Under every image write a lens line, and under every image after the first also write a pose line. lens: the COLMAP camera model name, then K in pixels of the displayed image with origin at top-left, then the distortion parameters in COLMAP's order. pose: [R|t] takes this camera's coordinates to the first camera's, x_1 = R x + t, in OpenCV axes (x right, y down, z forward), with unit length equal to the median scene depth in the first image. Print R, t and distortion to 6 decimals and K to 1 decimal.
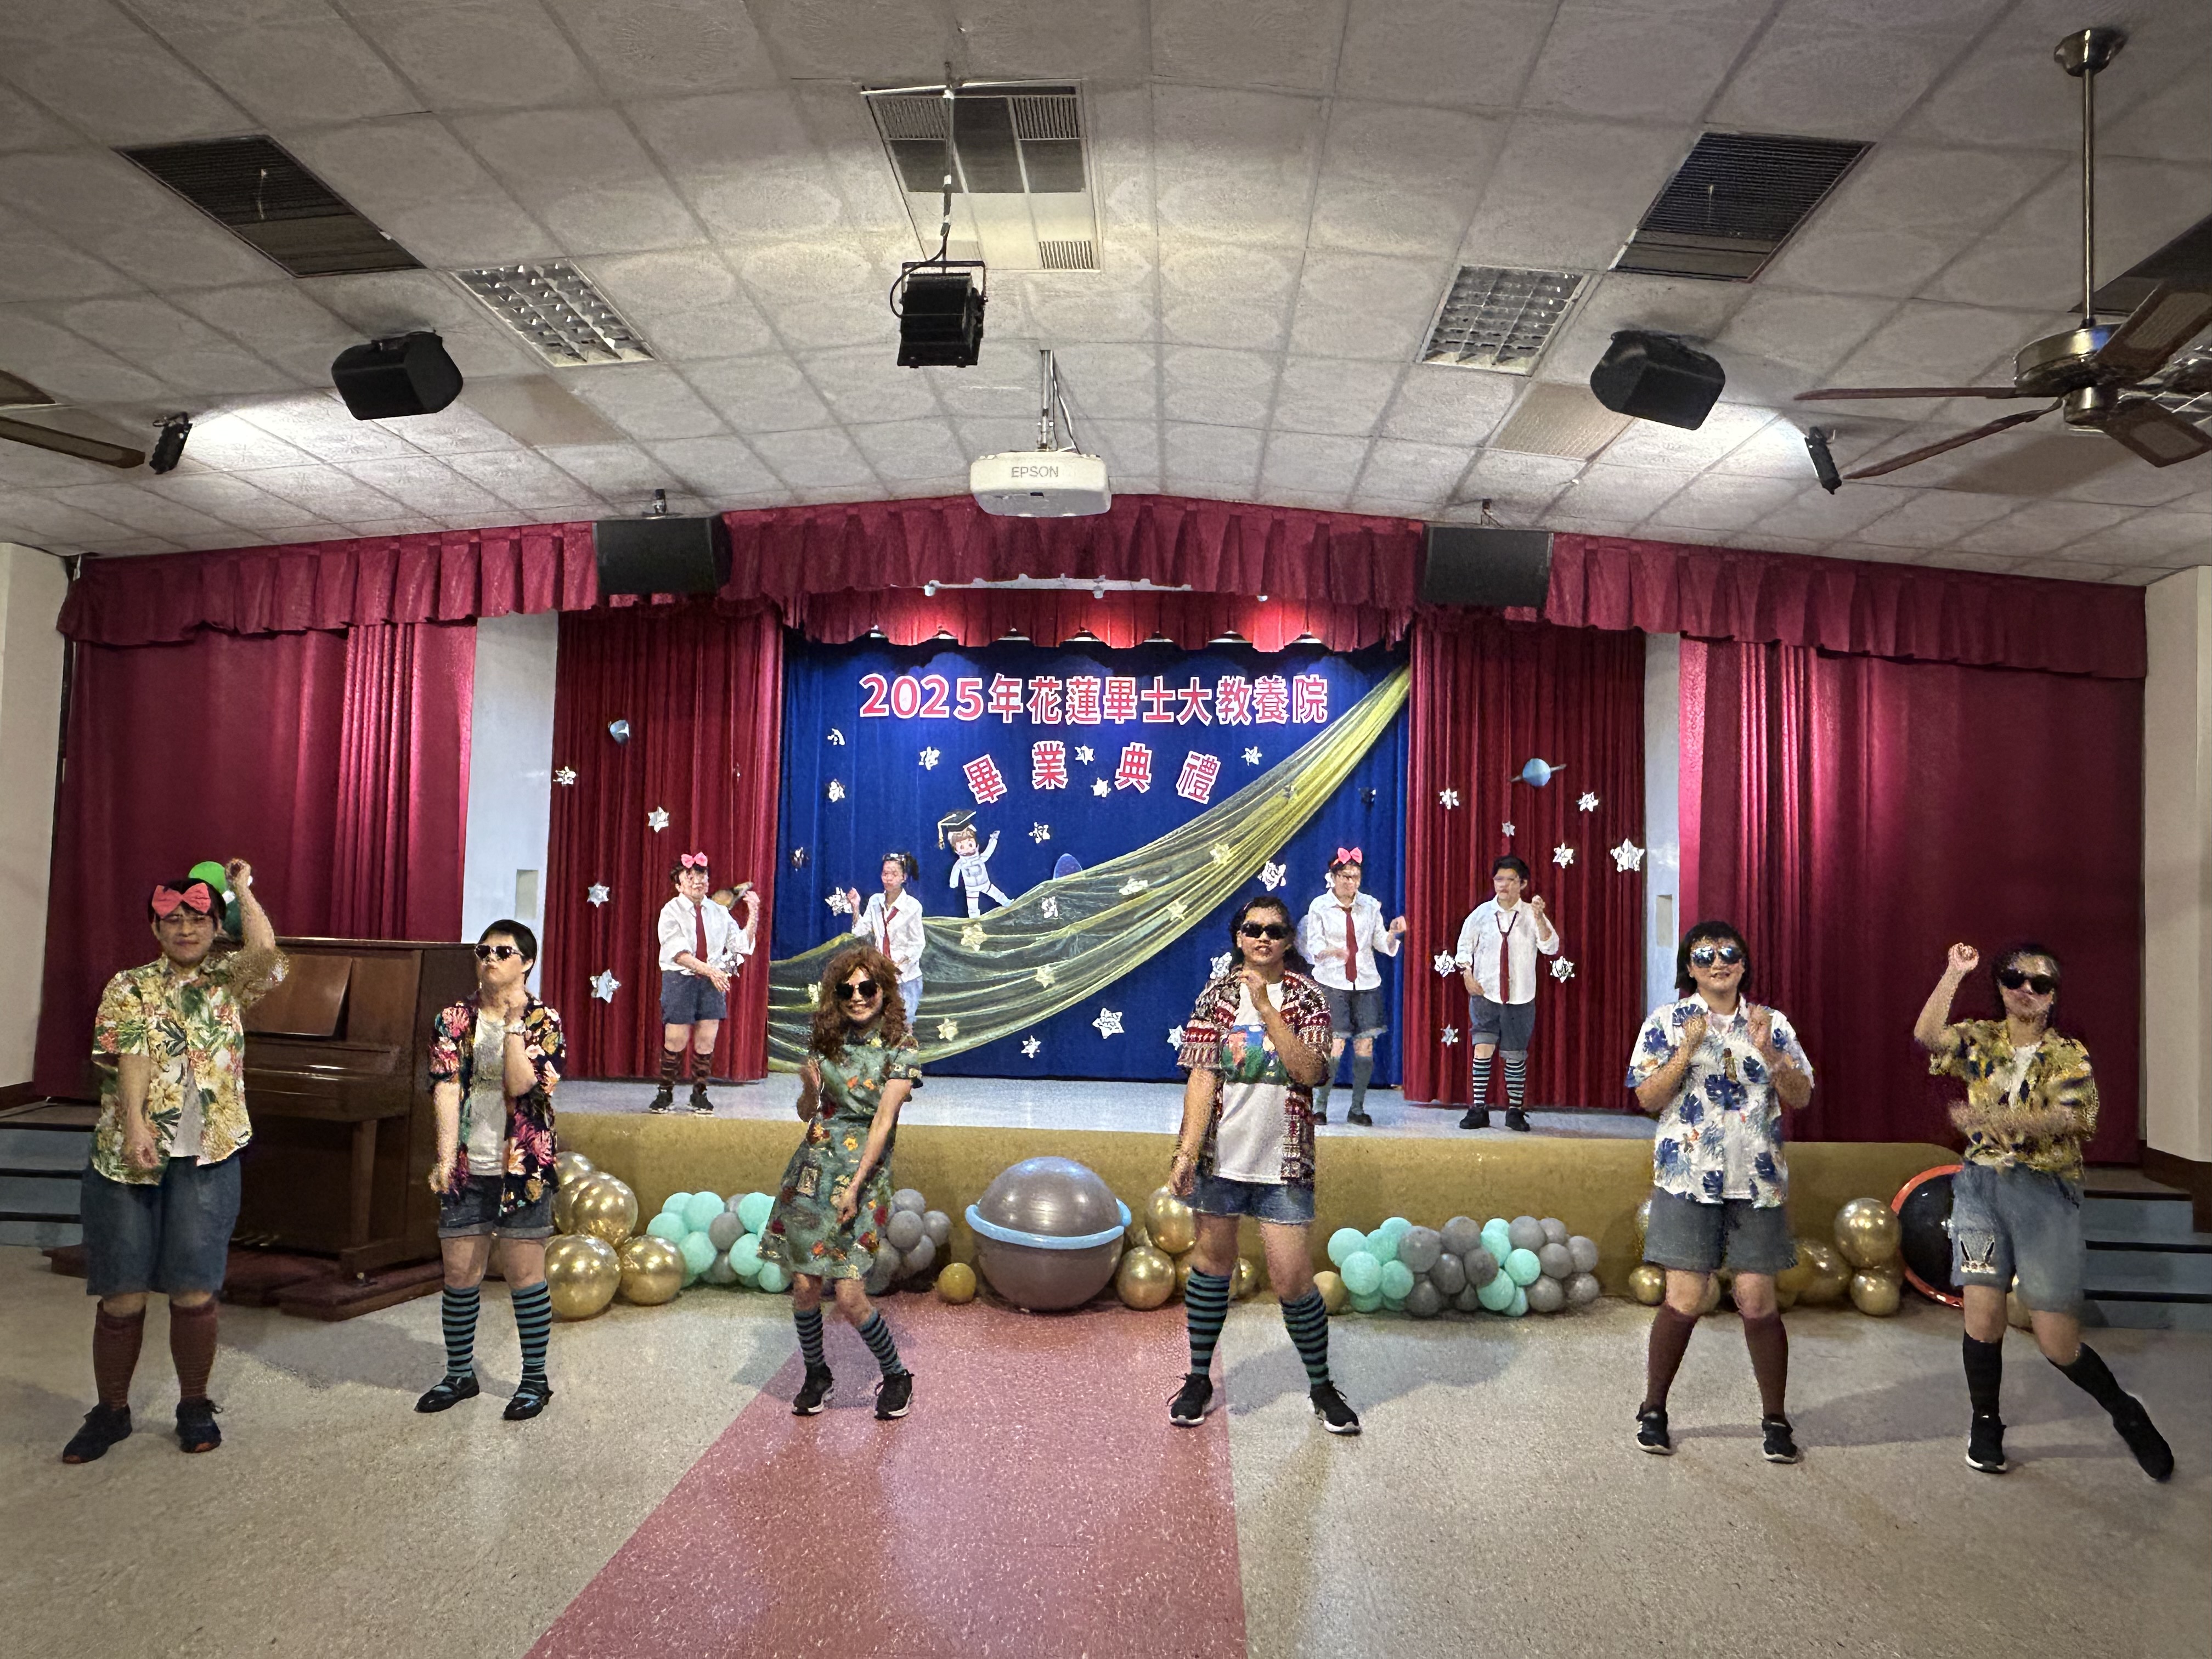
lens RADIAL K [[1562.4, 0, 1100.2], [0, 1562.4, 823.4], [0, 0, 1]] dist [-0.004517, -0.007139]
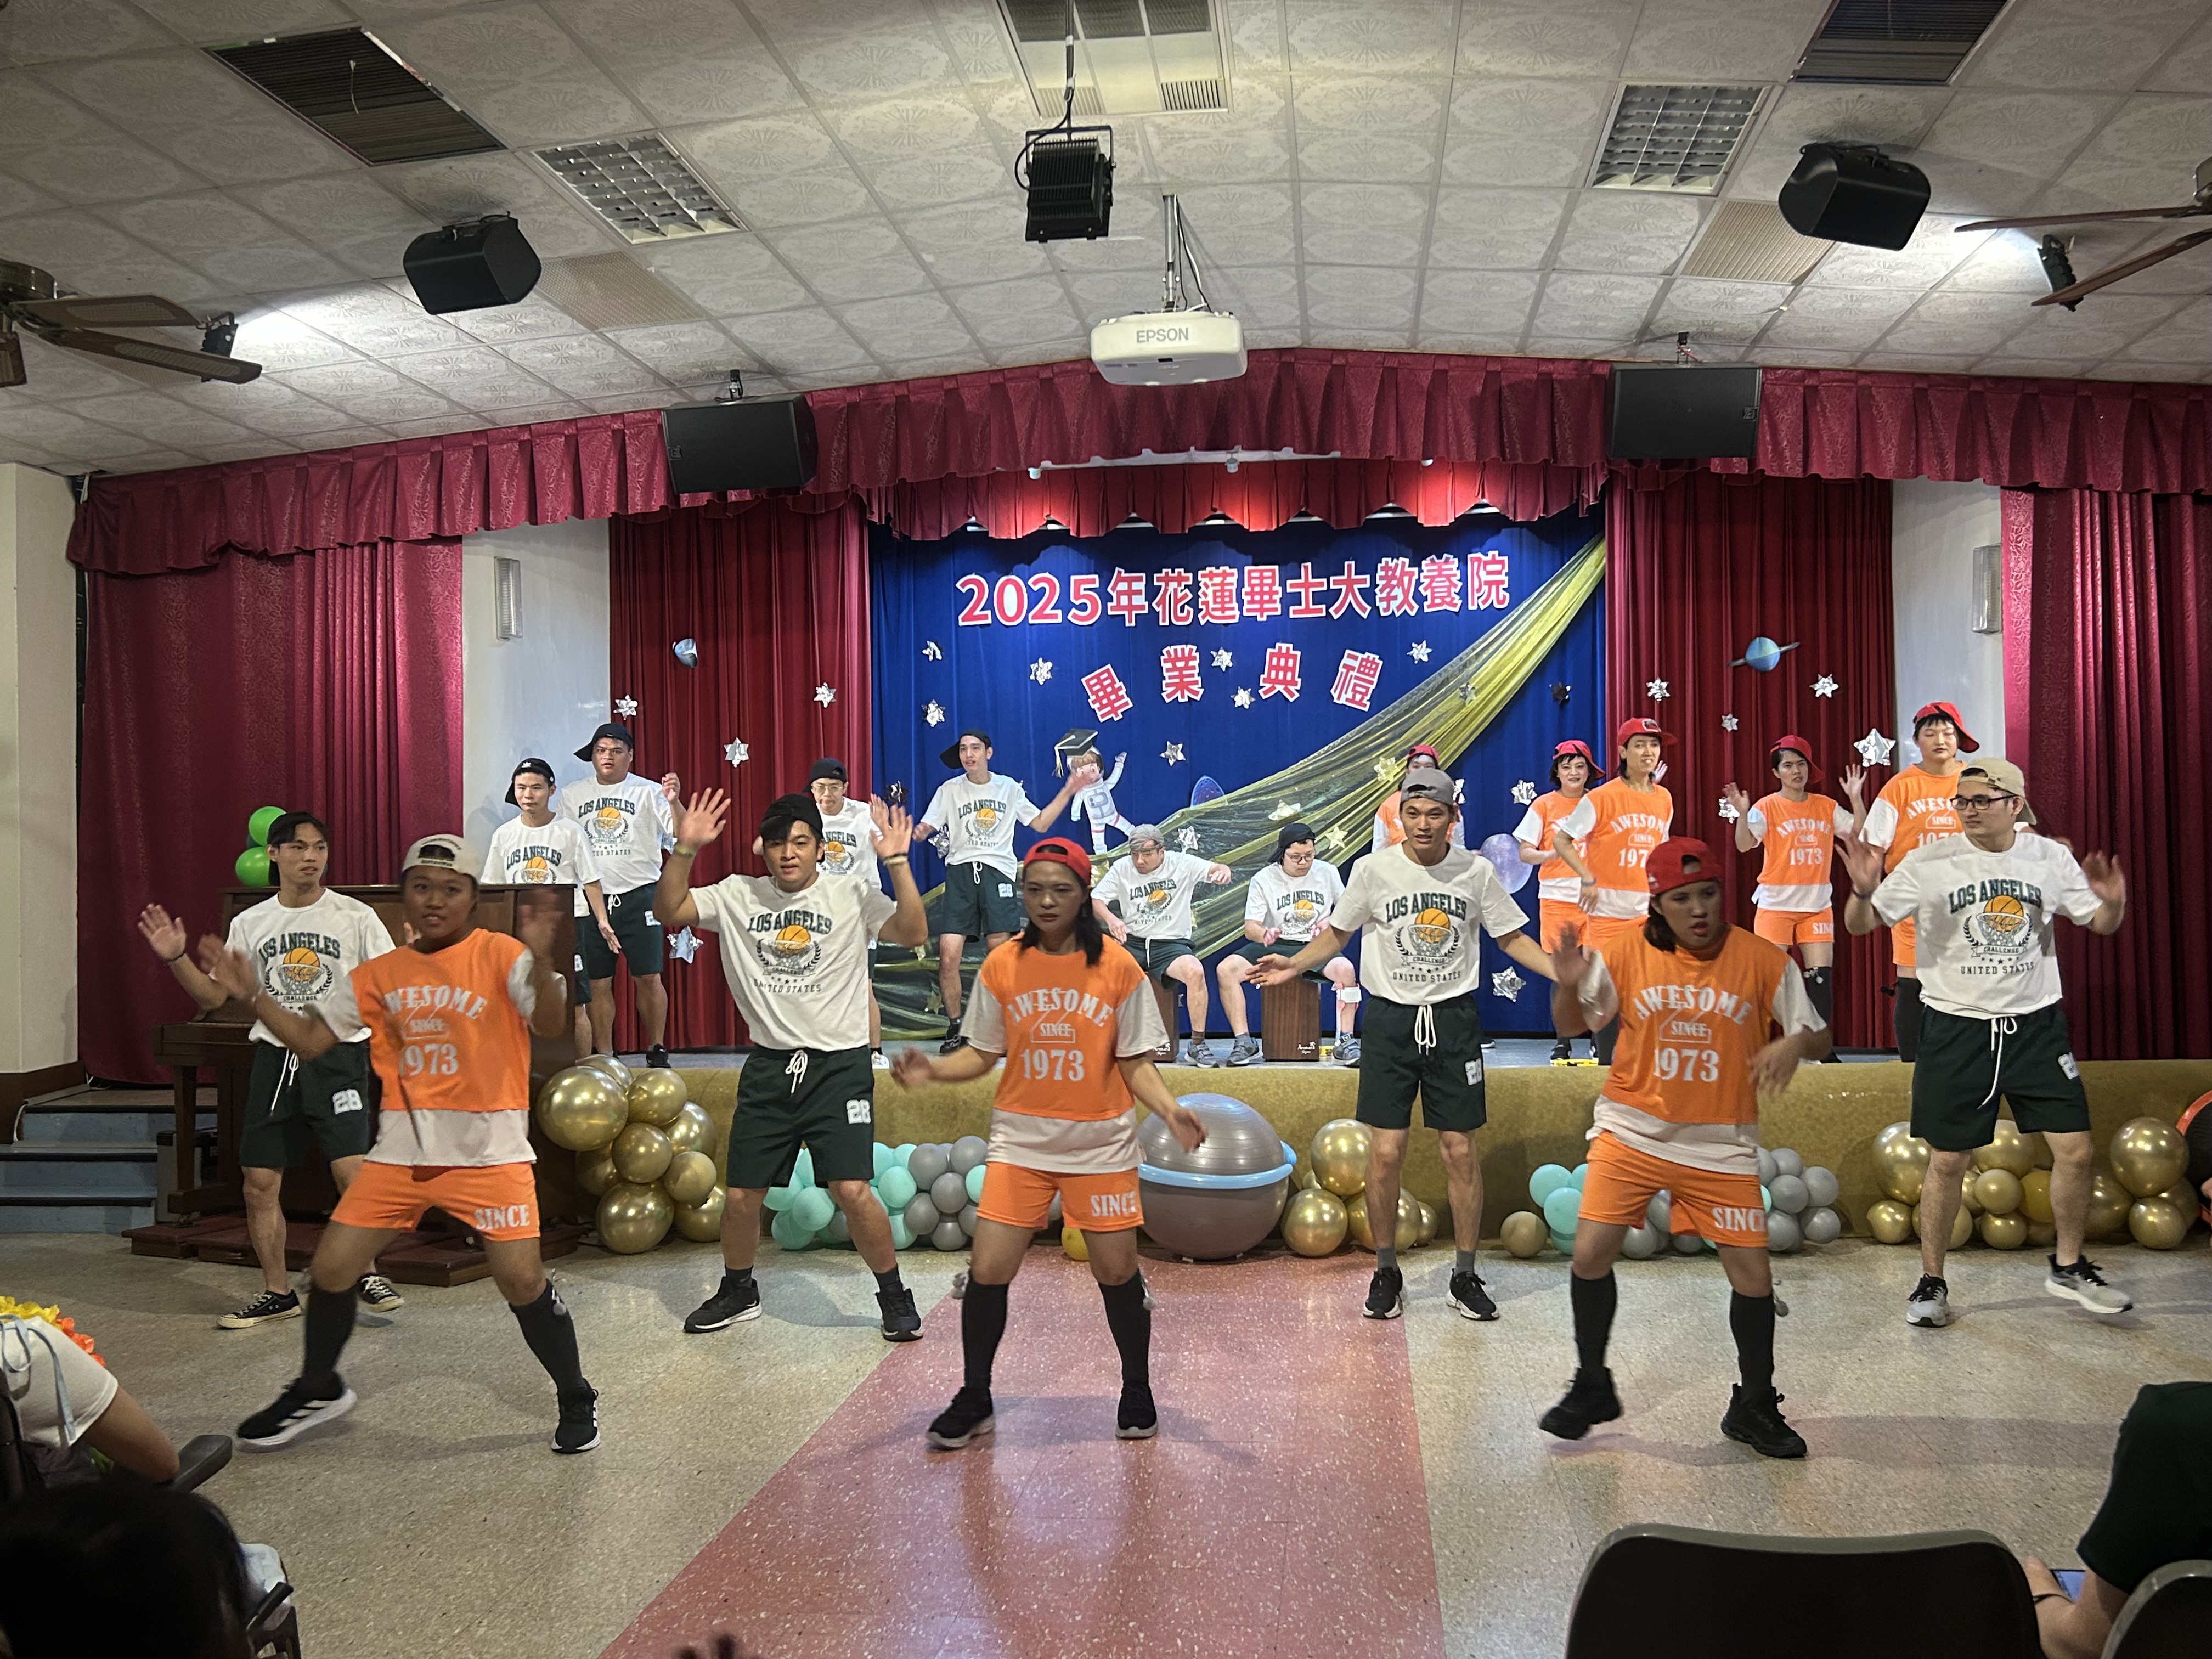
lens RADIAL K [[2014.7, 0, 1121.9], [0, 2014.7, 869.1], [0, 0, 1]] dist [0.027765, 0.000000]
pose [[0.997648, -0.035624, -0.058563, -0.004724], [0.038505, 0.998065, 0.048814, 0.016089], [0.056711, -0.050954, 0.997090, -0.114107]]
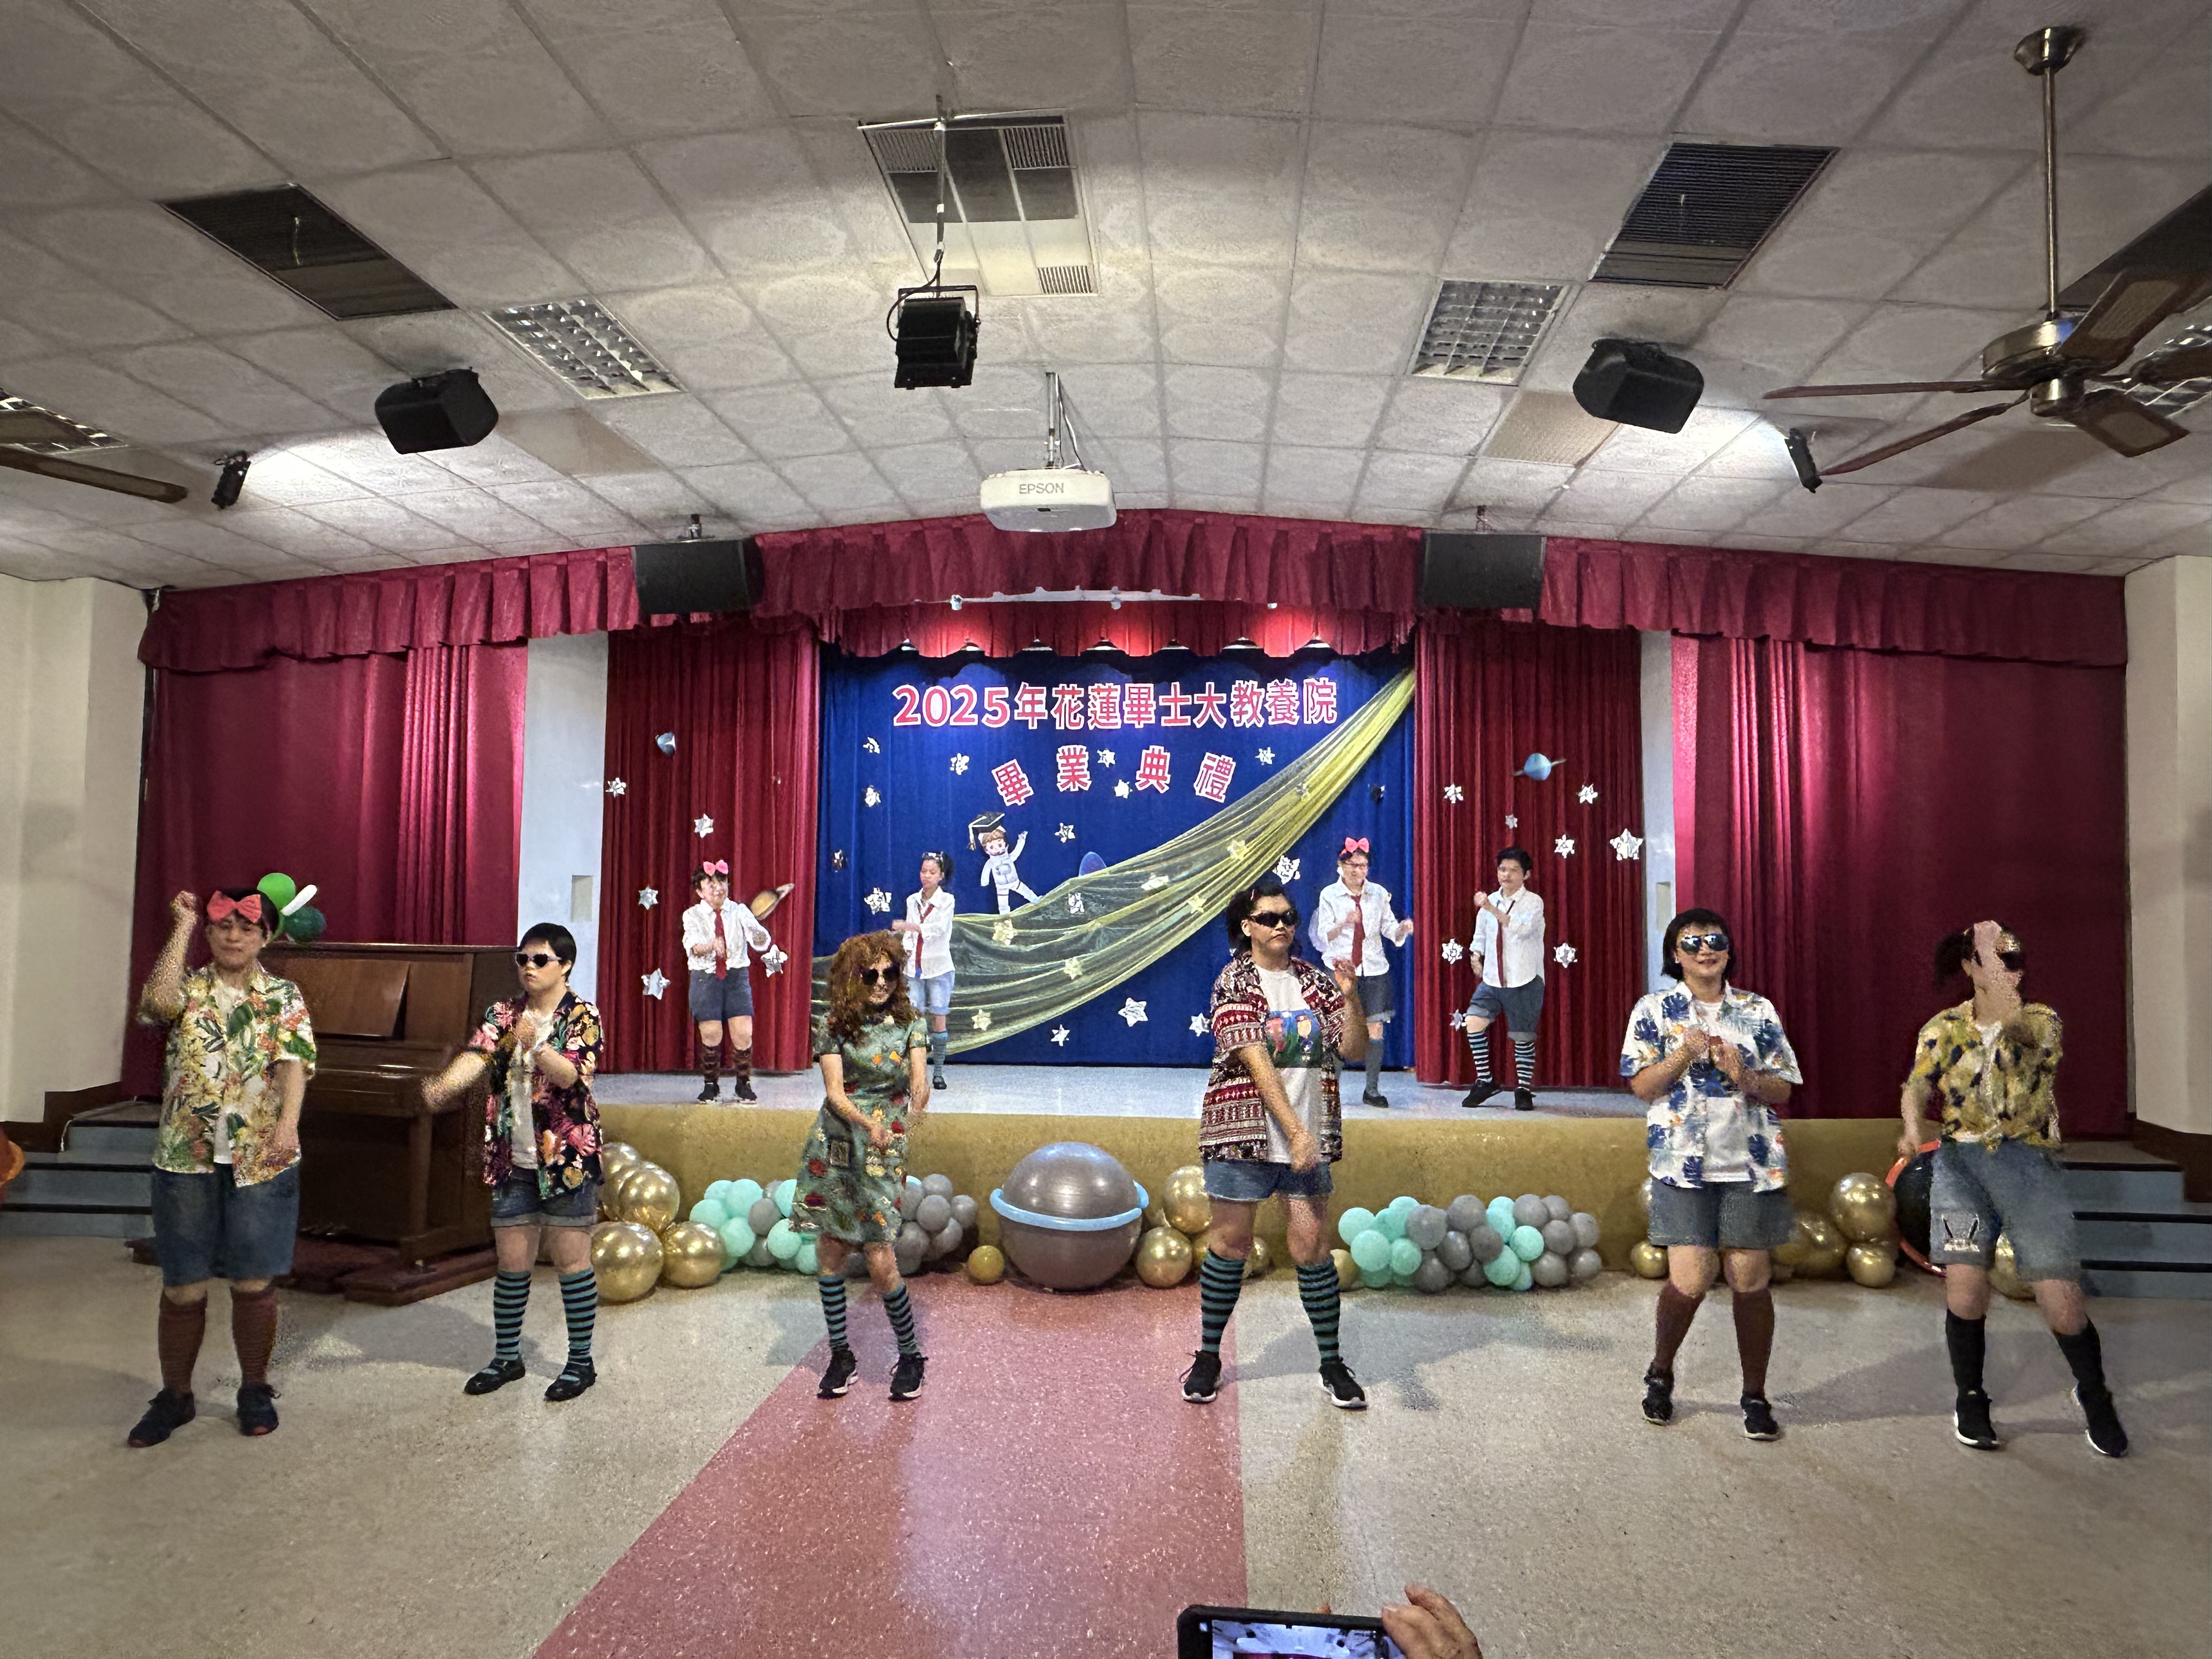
lens RADIAL K [[1468.6, 0, 1100.8], [0, 1468.6, 816.2], [0, 0, 1]] dist [-0.003966, -0.007045]
pose [[0.999543, -0.016912, -0.025057, 0.011505], [0.016806, 0.999849, -0.004460, -0.000287], [0.025128, 0.004037, 0.999676, 0.011122]]
